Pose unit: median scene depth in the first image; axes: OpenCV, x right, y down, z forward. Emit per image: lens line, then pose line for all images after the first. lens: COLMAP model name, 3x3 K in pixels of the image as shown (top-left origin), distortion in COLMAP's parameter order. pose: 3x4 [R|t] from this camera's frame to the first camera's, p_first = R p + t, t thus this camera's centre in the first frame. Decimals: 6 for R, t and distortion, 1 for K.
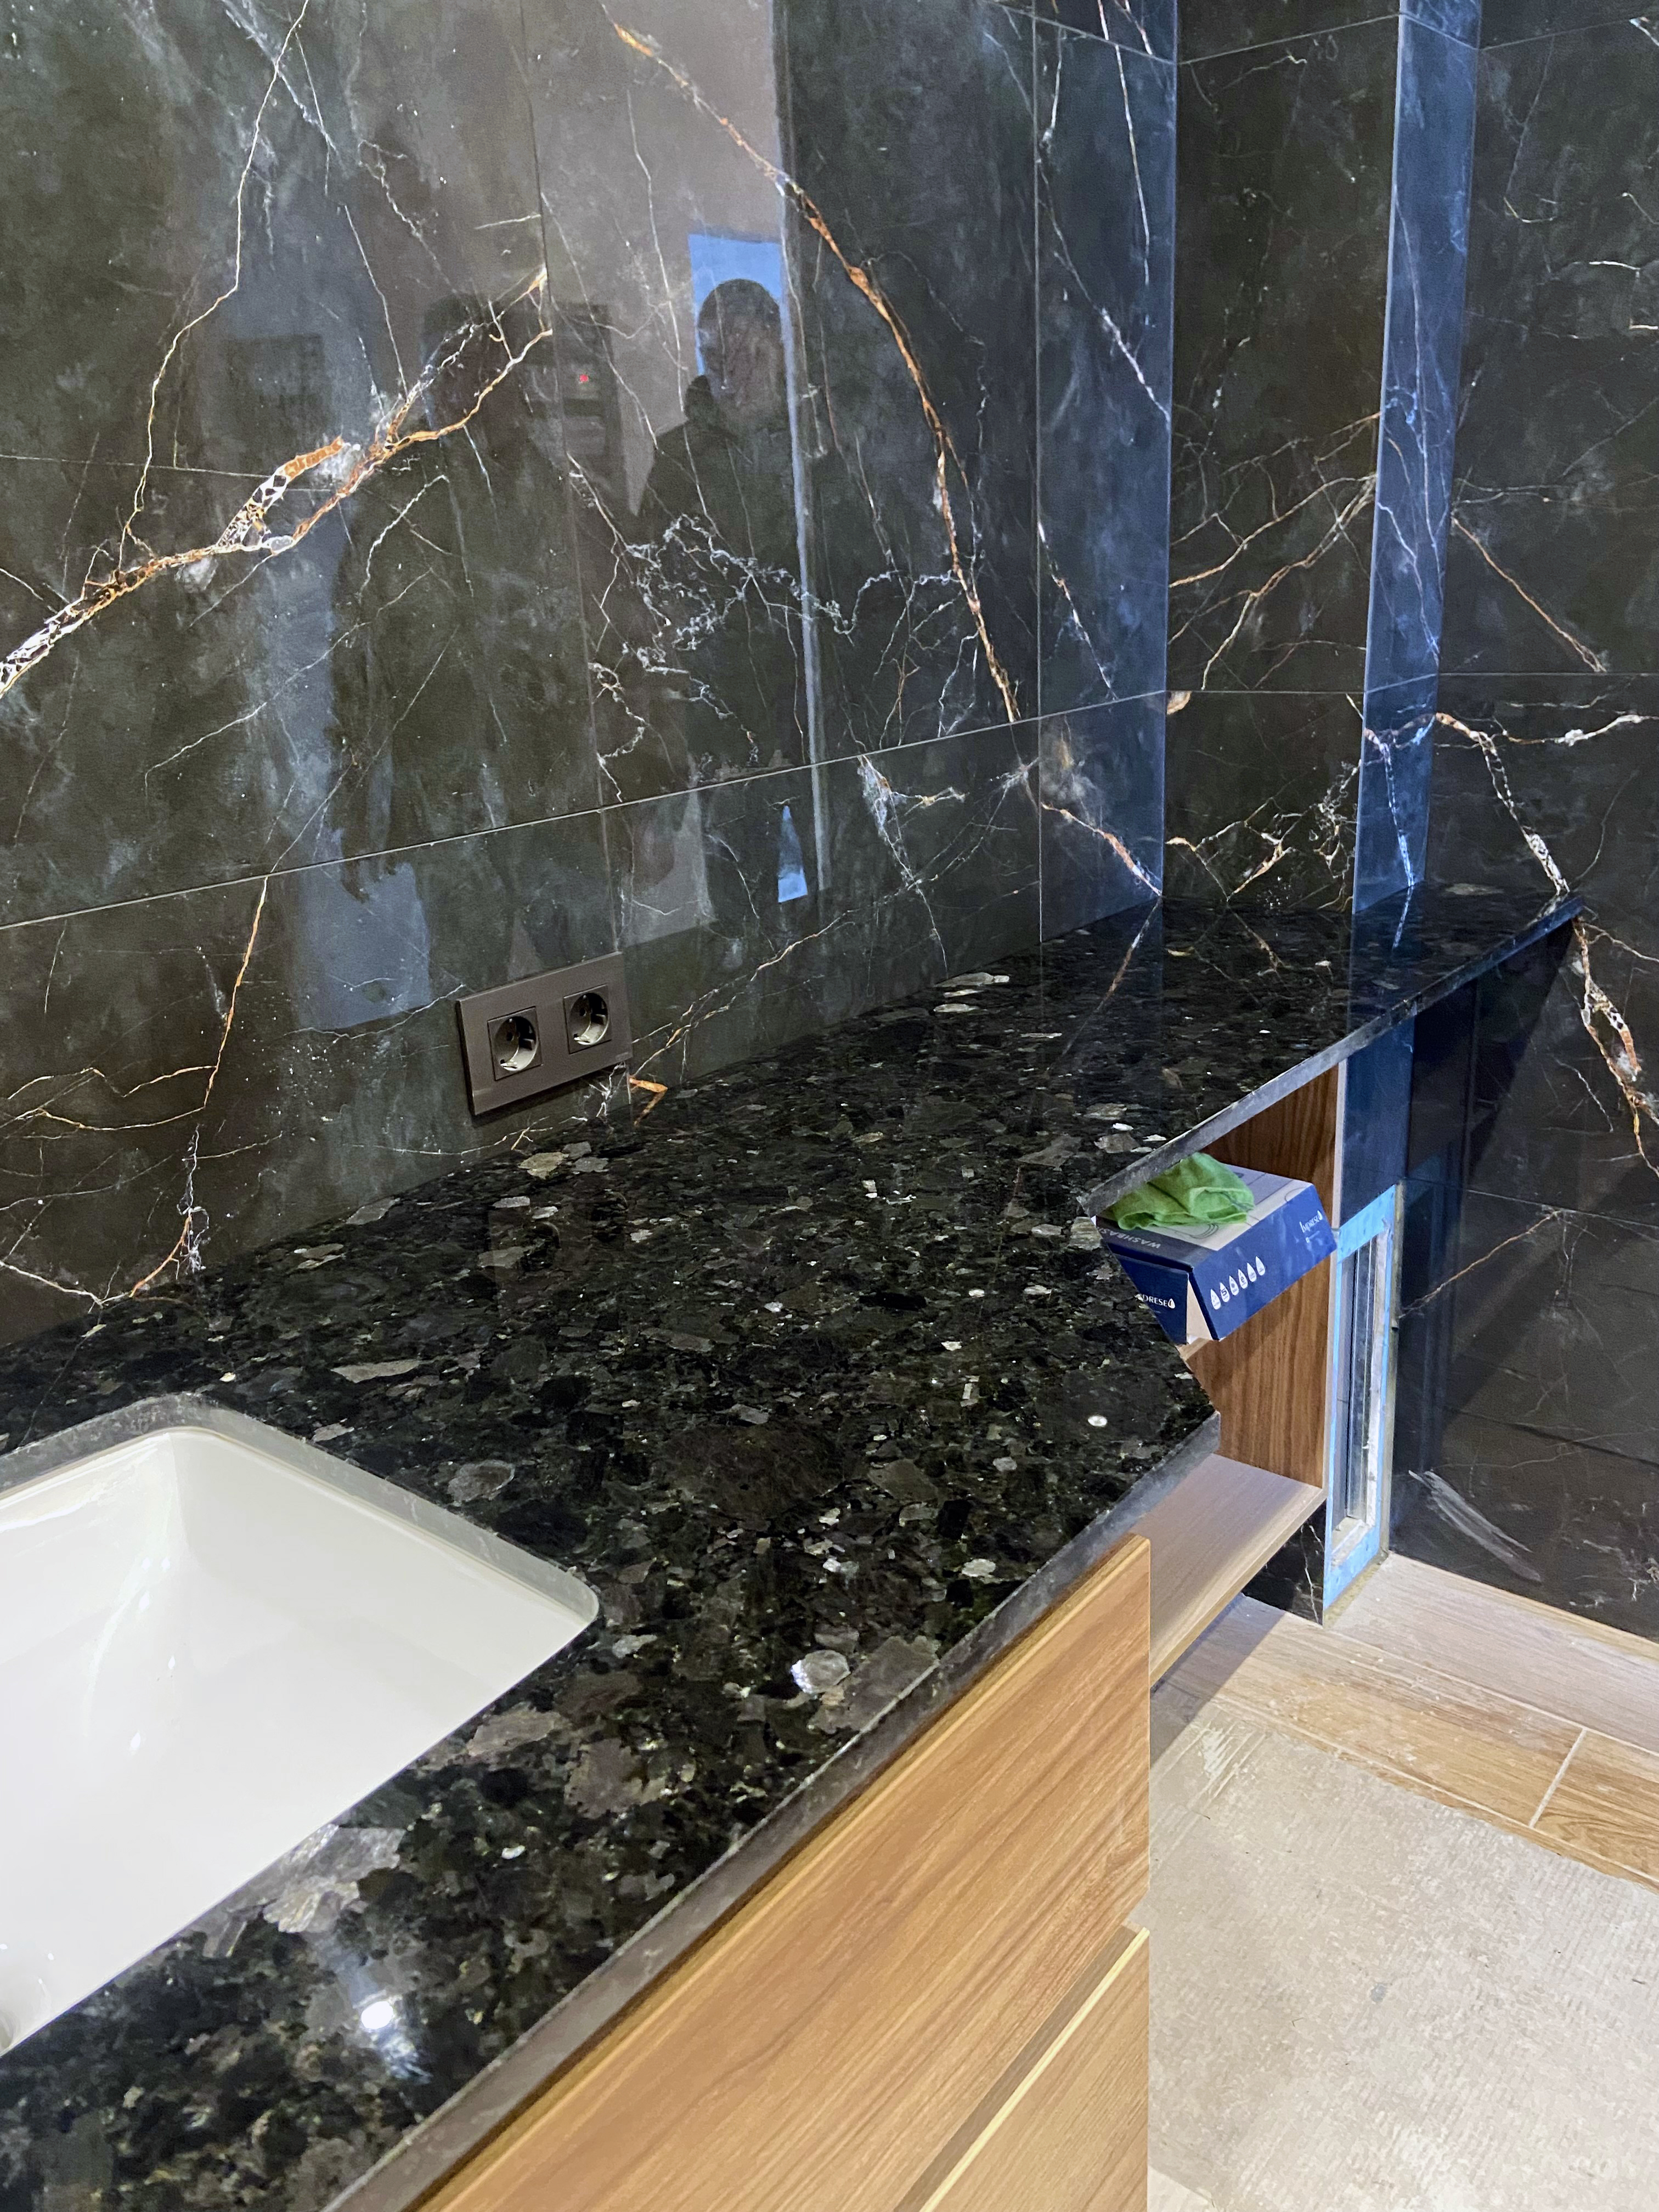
lens RADIAL K [[1677.9, 0, 842.2], [0, 1677.9, 1105.3], [0, 0, 1]] dist [0.123994, -0.156399]
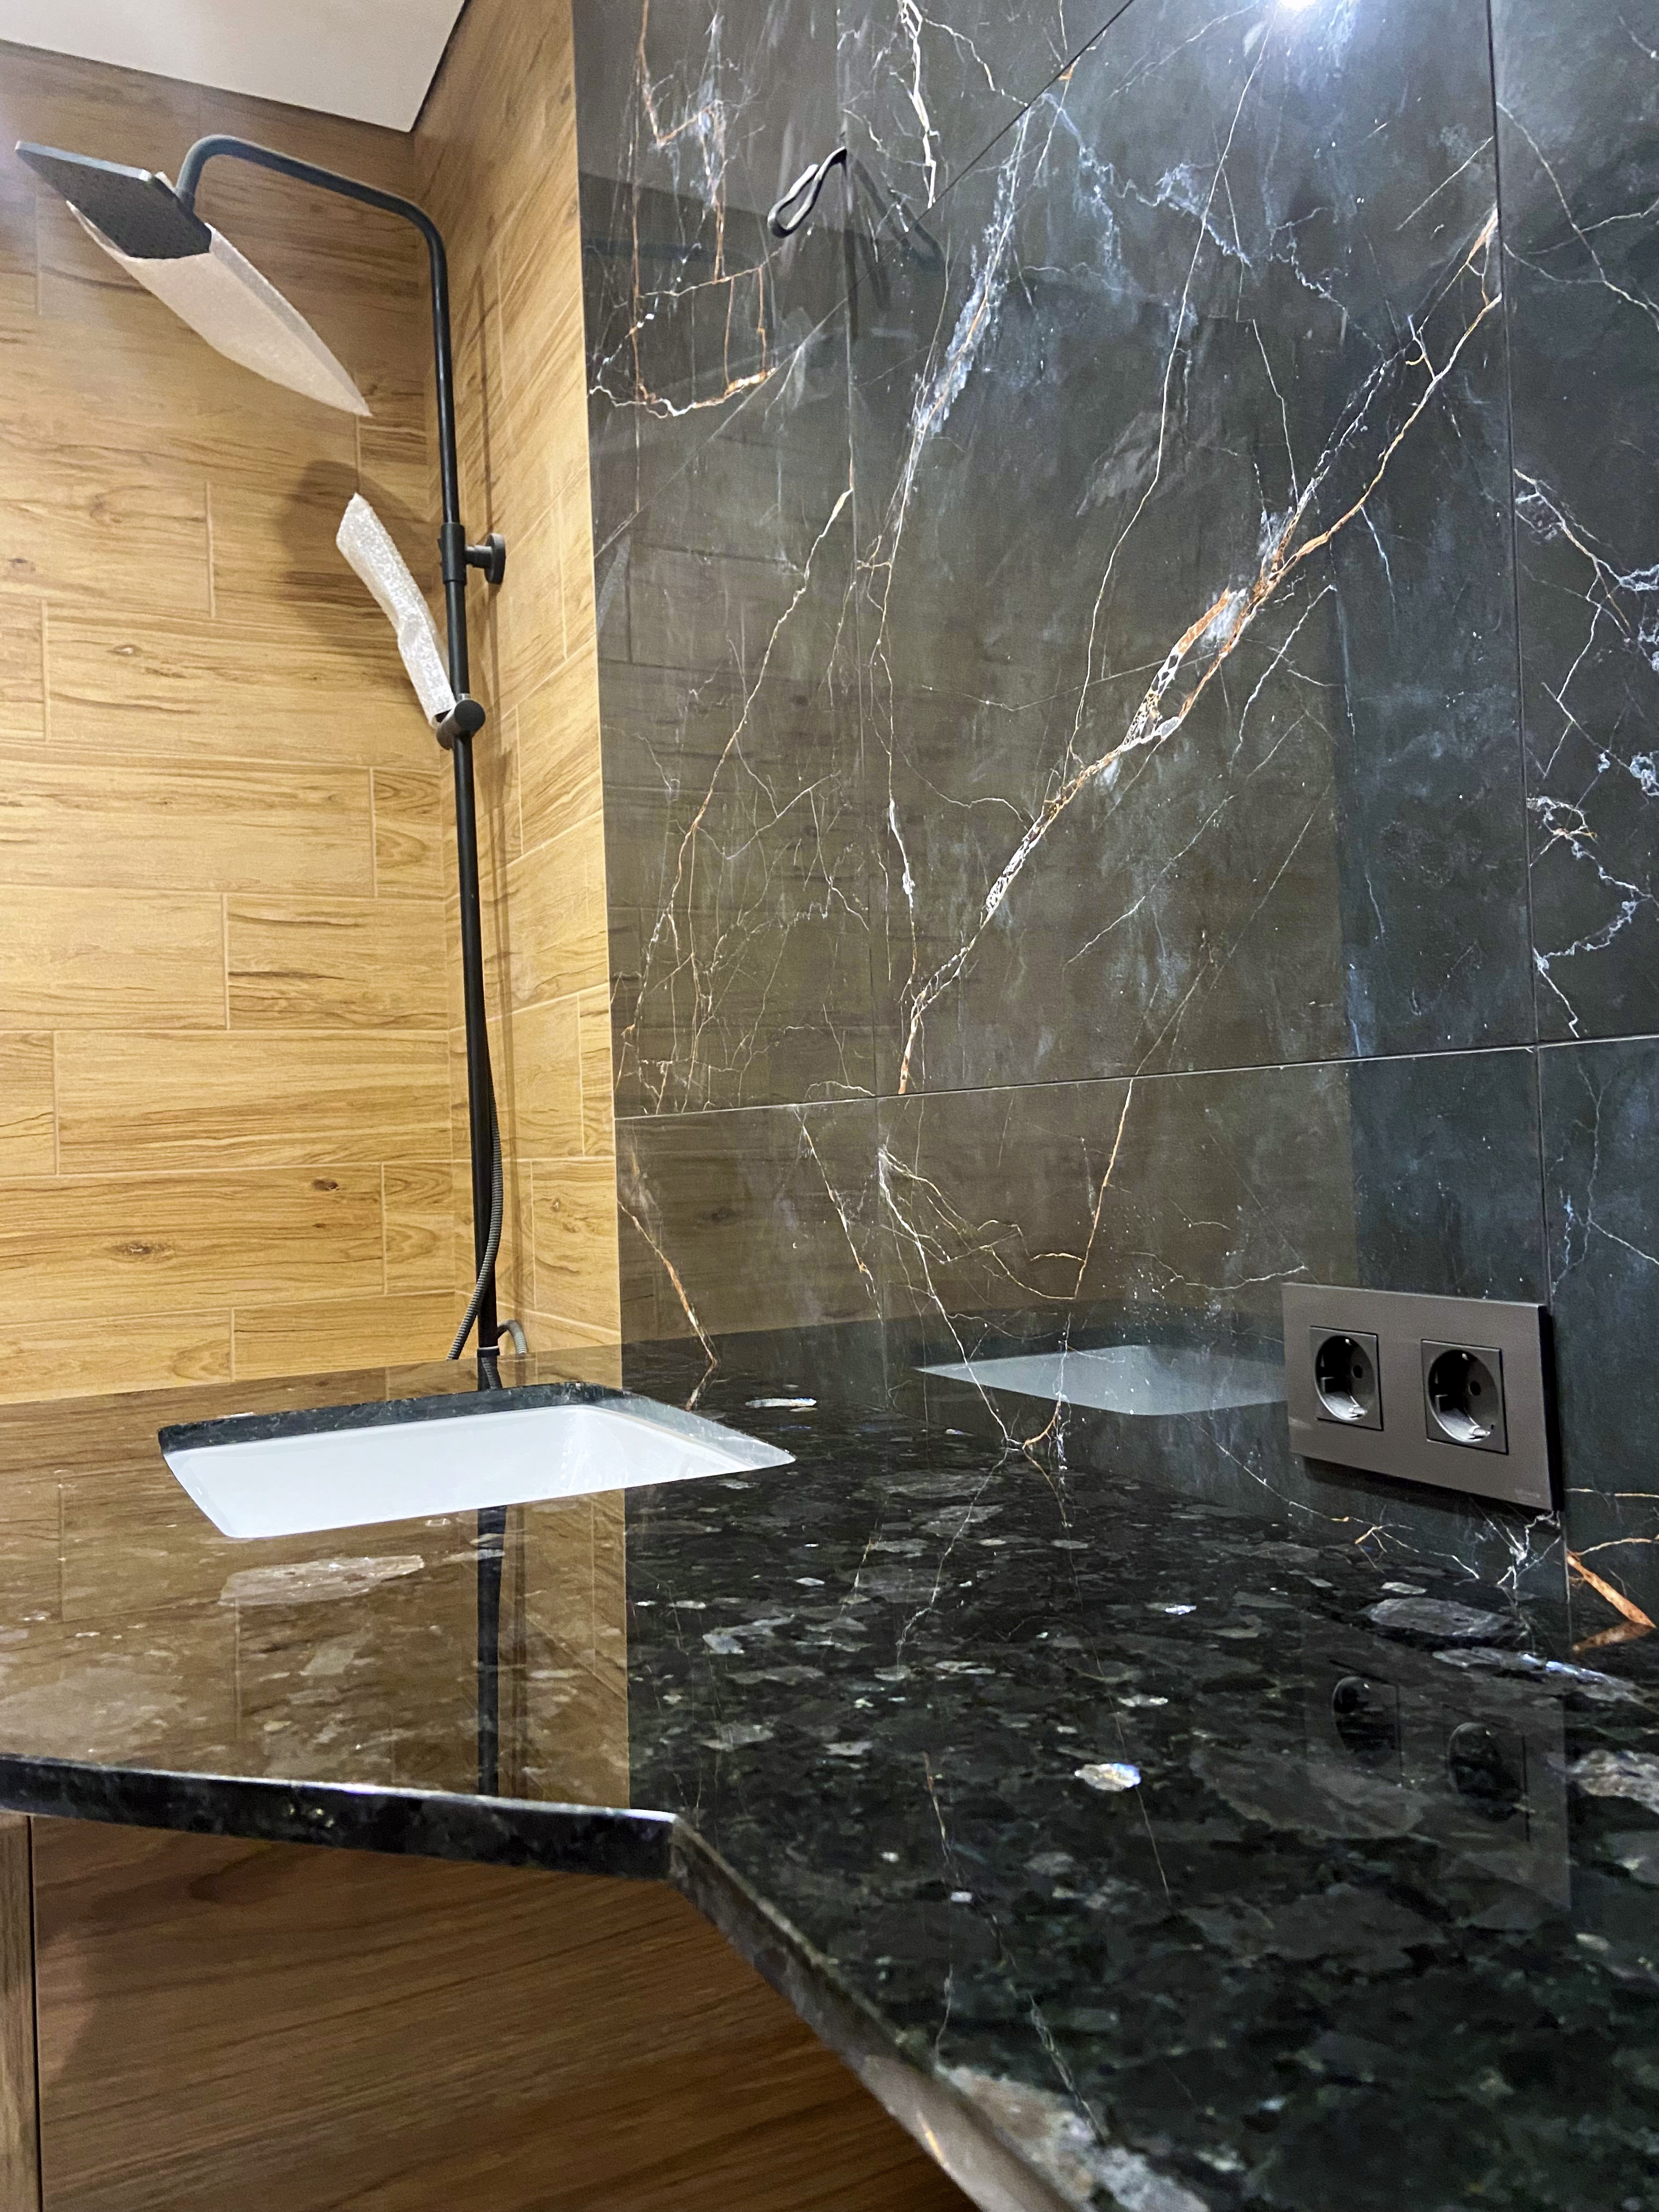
lens RADIAL K [[1677.9, 0, 842.2], [0, 1677.9, 1105.3], [0, 0, 1]] dist [0.123994, -0.156399]
pose [[-0.420472, 0.042167, -0.906325, 0.570964], [-0.241925, 0.957544, 0.156787, -0.228511], [0.874457, 0.285187, -0.392420, 1.235685]]
